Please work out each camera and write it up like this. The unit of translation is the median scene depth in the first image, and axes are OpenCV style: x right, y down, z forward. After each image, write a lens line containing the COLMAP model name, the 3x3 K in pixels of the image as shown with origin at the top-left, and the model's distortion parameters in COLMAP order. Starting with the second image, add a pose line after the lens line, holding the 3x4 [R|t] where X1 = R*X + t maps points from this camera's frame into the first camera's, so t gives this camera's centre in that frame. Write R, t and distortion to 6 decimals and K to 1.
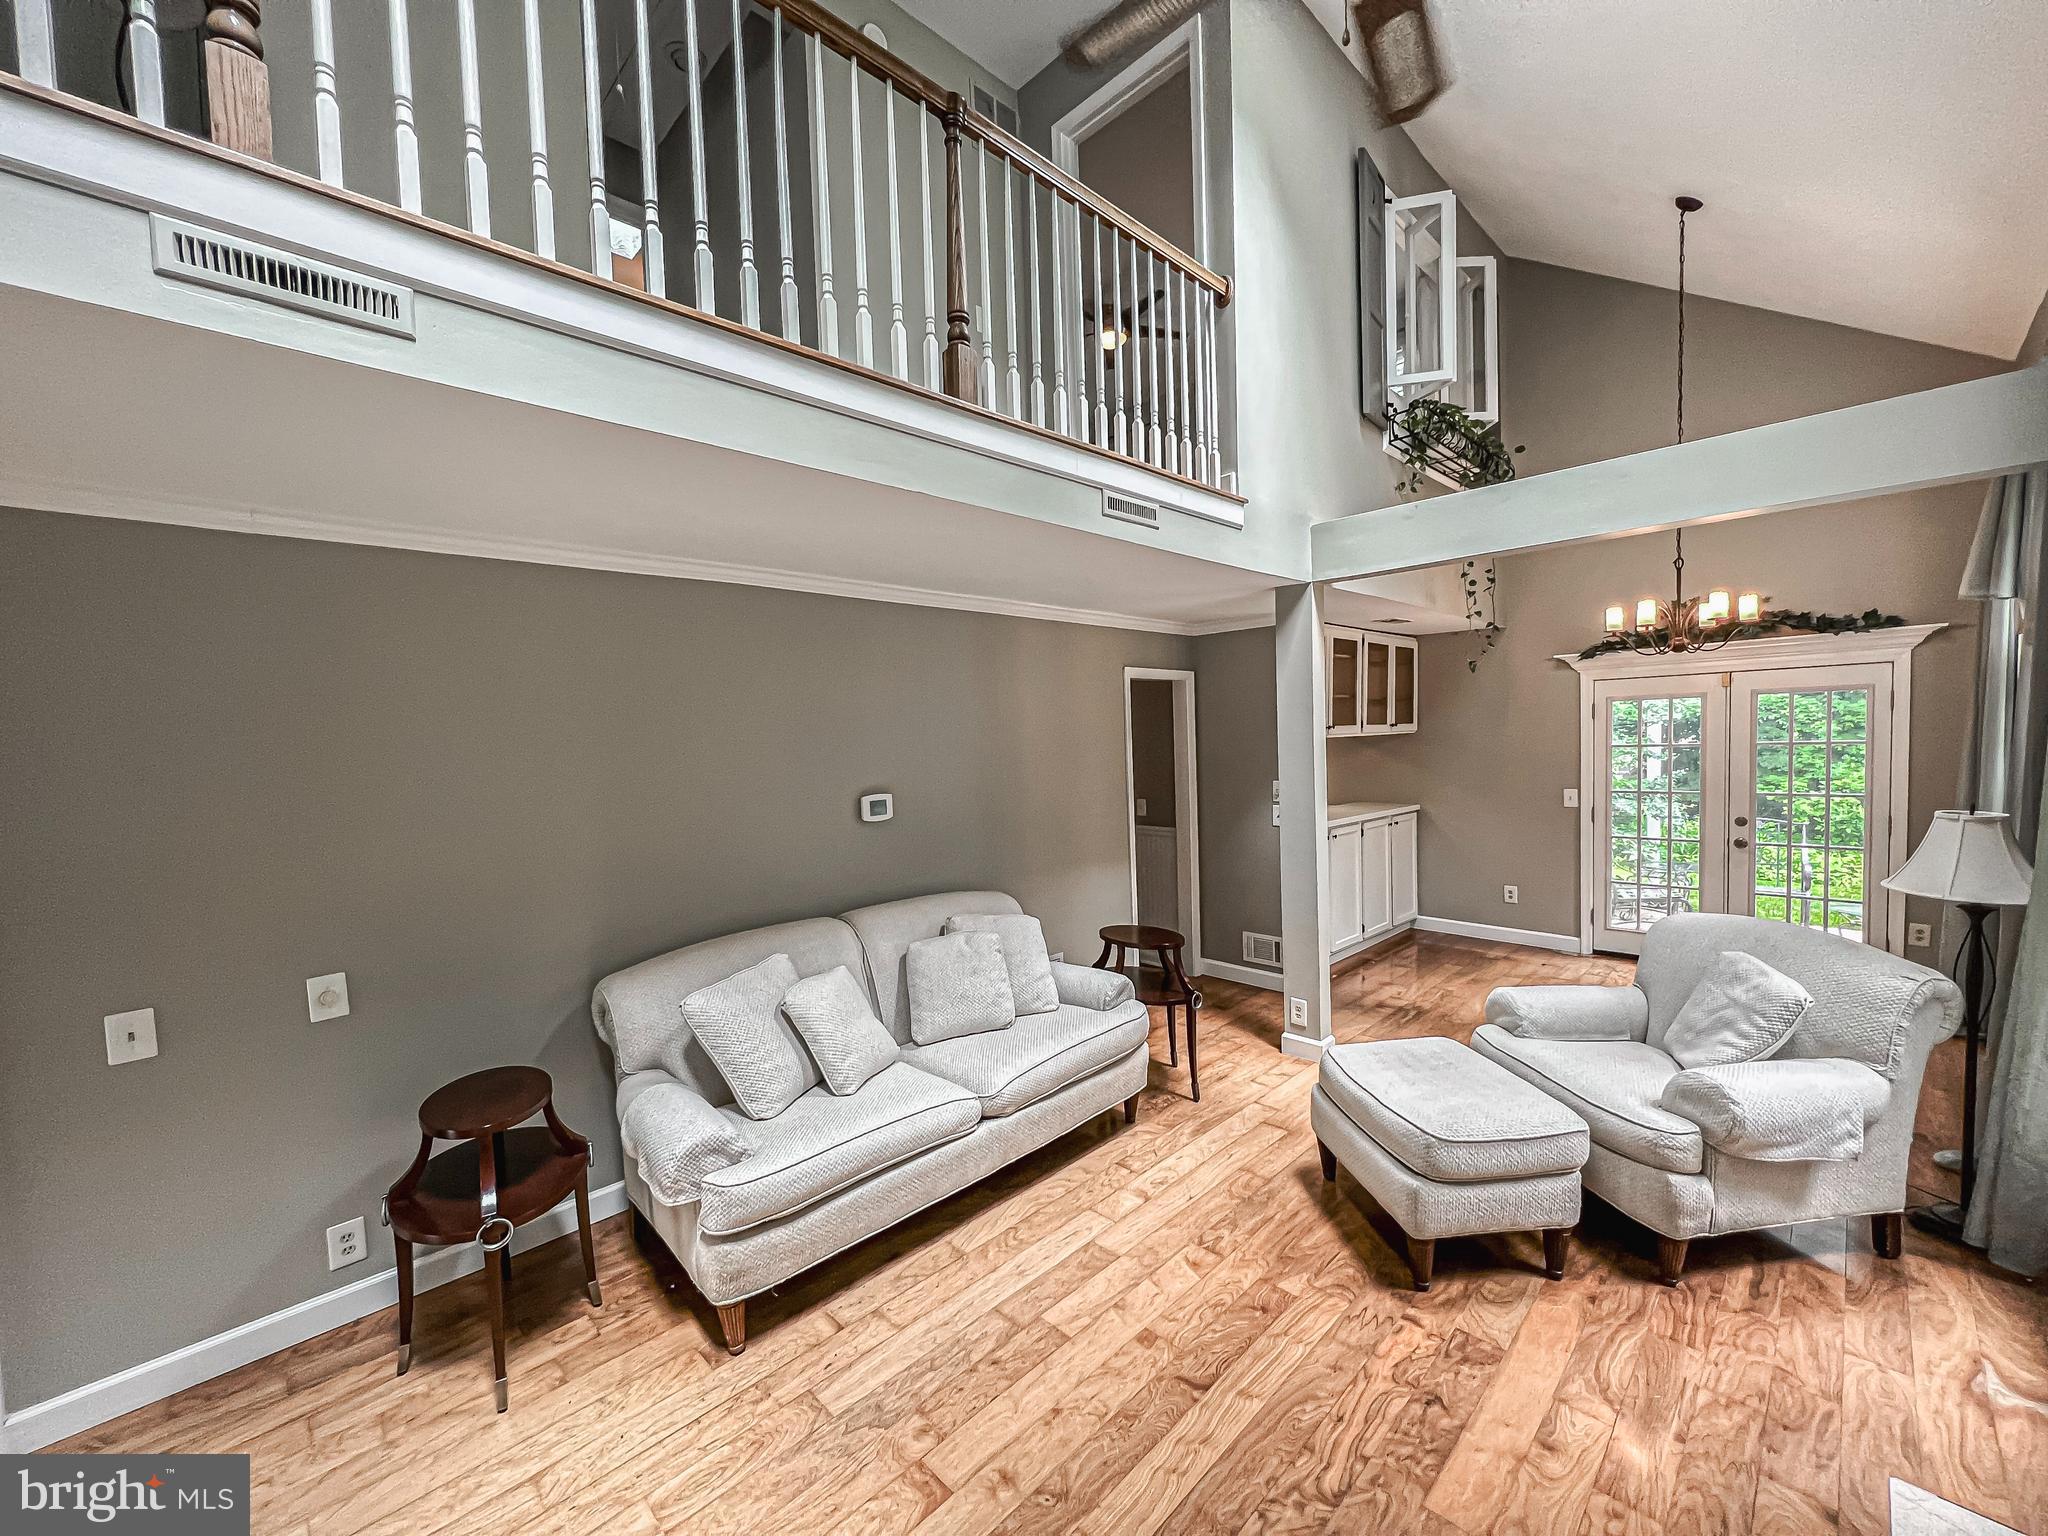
lens RADIAL K [[816.2, 0, 1024.6], [0, 816.2, 776.0], [0, 0, 1]] dist [-0.003869, 0.000306]
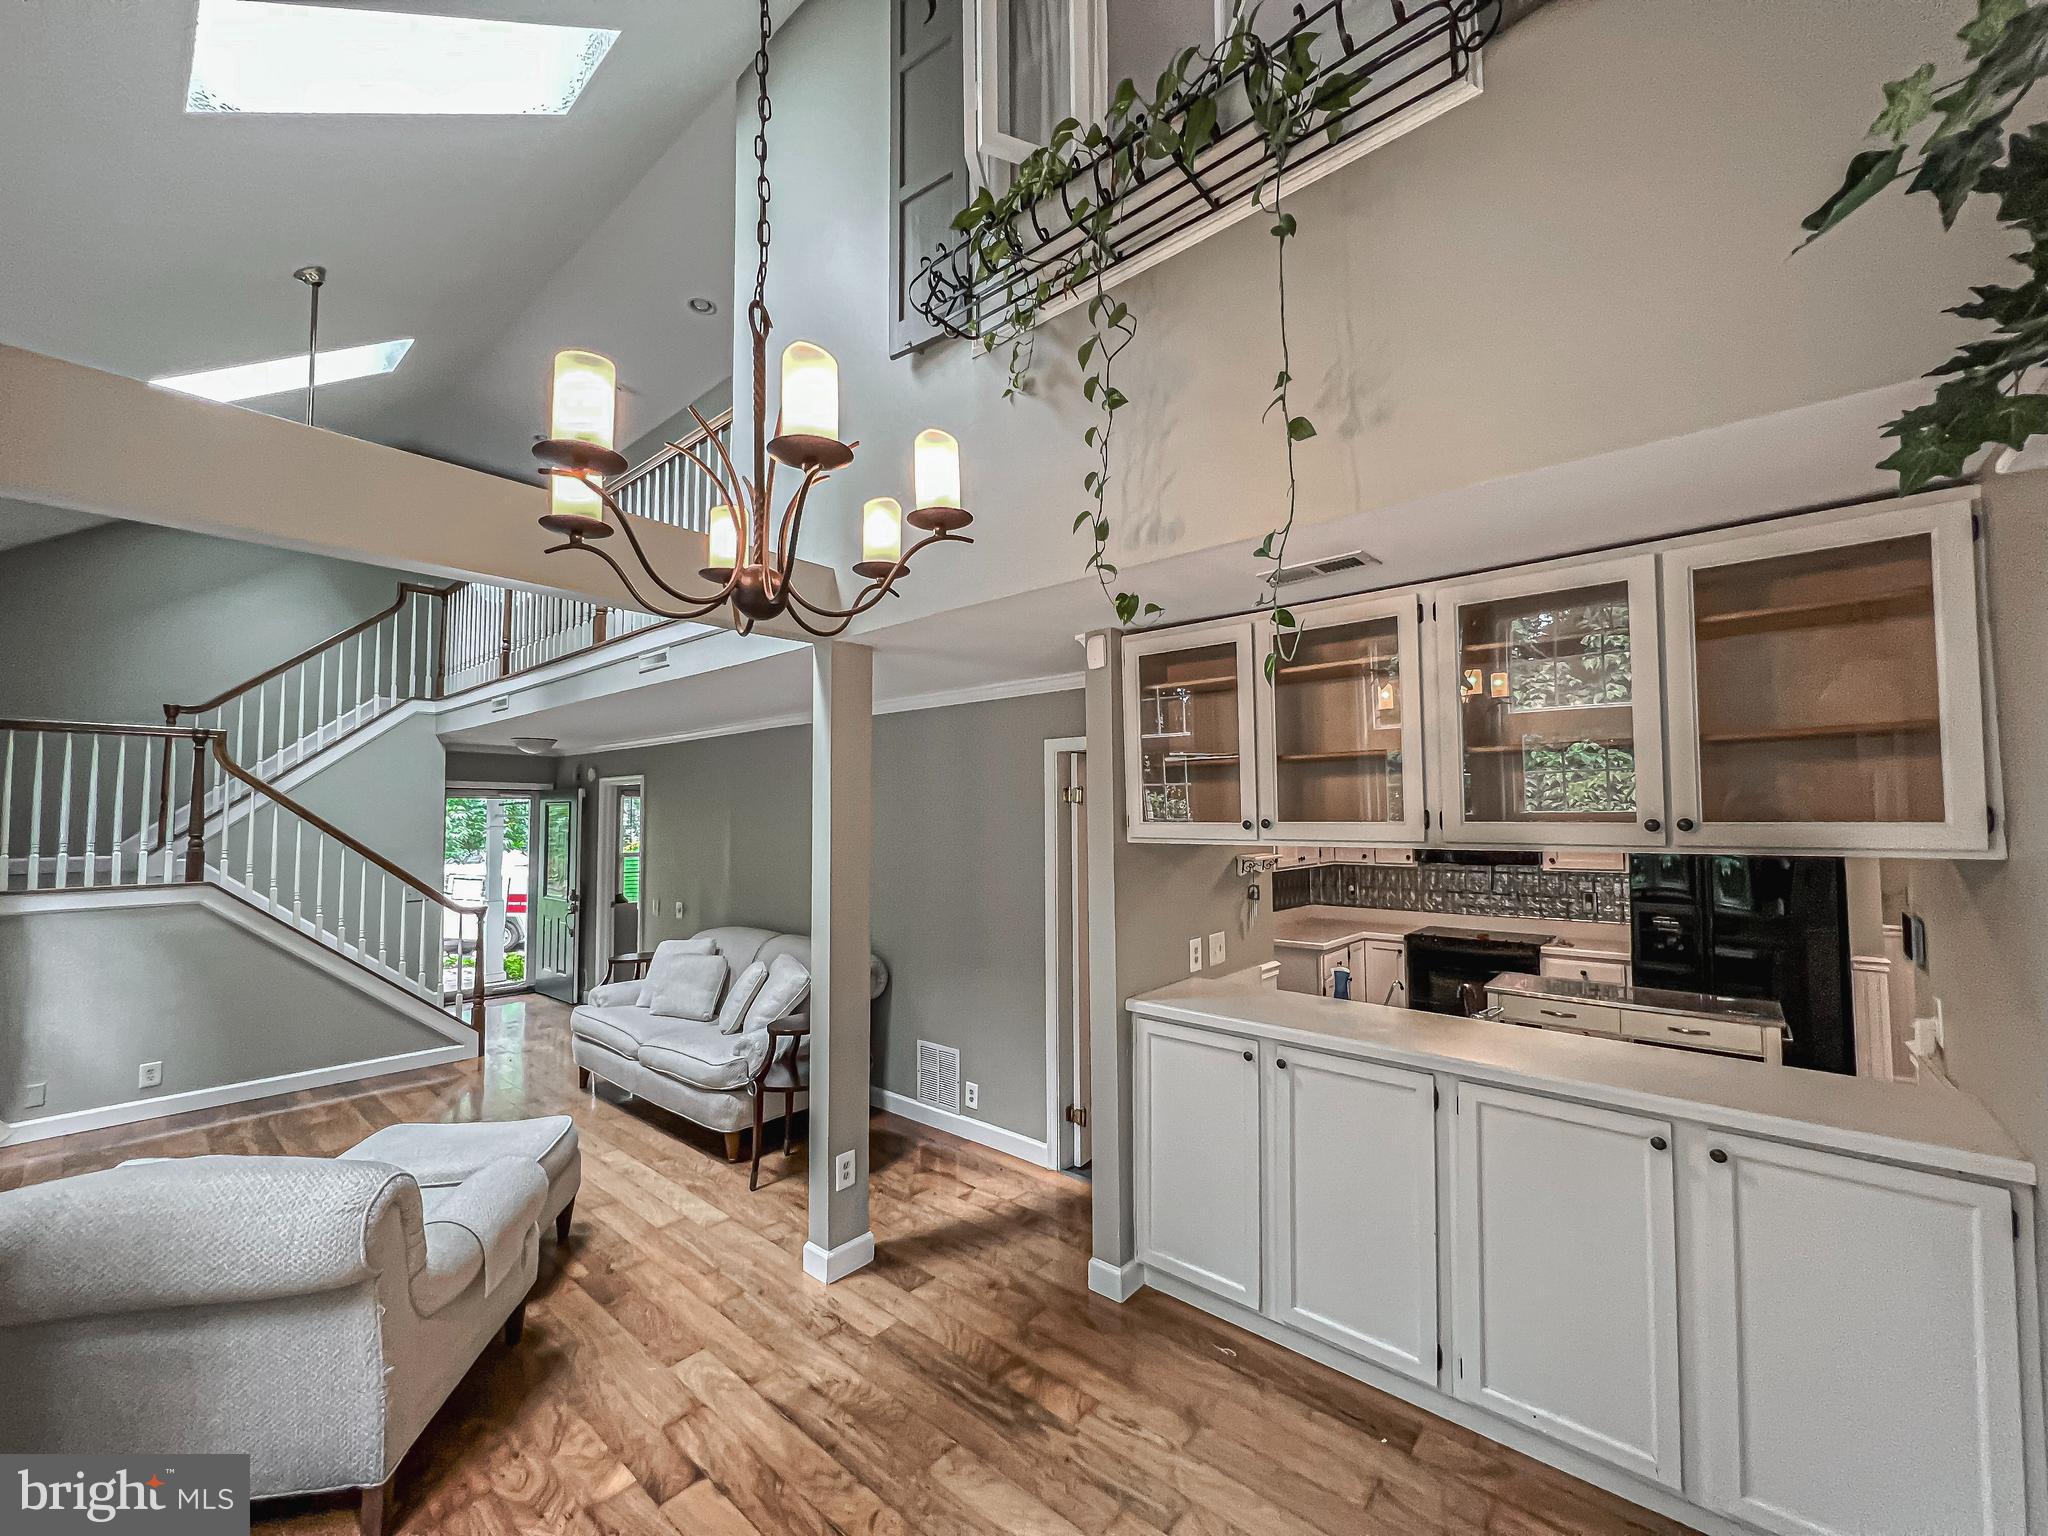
lens RADIAL K [[816.2, 0, 1020.4], [0, 816.2, 776.8], [0, 0, 1]] dist [-0.003869, 0.000306]
pose [[0.085812, -0.015040, -0.996198, 1.643185], [-0.045334, 0.998791, -0.018984, -0.143742], [0.995279, 0.046791, 0.085027, 1.599781]]
